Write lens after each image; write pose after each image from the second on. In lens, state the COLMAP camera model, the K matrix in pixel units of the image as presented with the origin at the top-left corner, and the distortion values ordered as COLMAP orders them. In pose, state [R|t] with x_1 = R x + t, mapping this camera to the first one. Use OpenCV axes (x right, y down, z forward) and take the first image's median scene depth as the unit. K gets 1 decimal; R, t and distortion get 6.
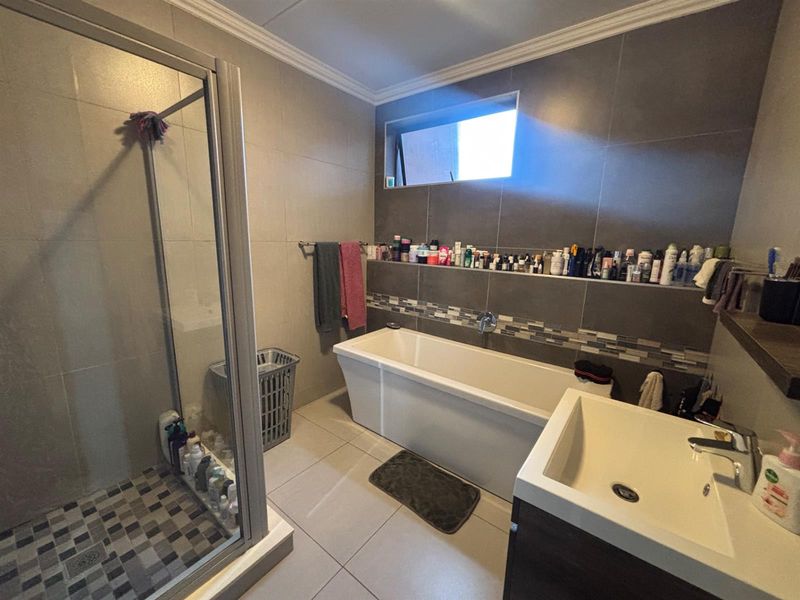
lens RADIAL K [[322.0, 0, 399.6], [0, 322.0, 299.2], [0, 0, 1]] dist [0.002214, 0.000072]
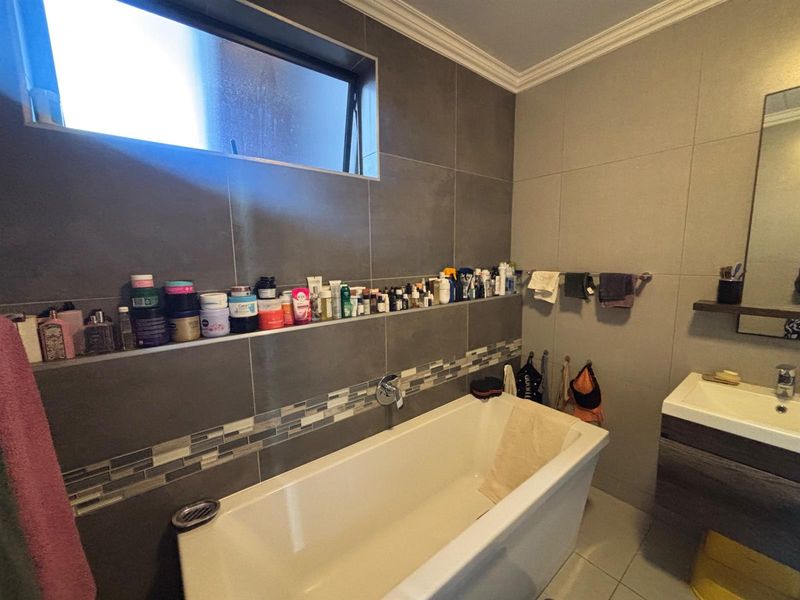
lens RADIAL K [[322.0, 0, 399.6], [0, 322.0, 299.2], [0, 0, 1]] dist [0.002214, 0.000072]
pose [[0.238129, -0.159176, 0.958101, -0.325330], [0.207366, 0.972064, 0.109957, -0.175017], [-0.948838, 0.172494, 0.264484, 0.741752]]
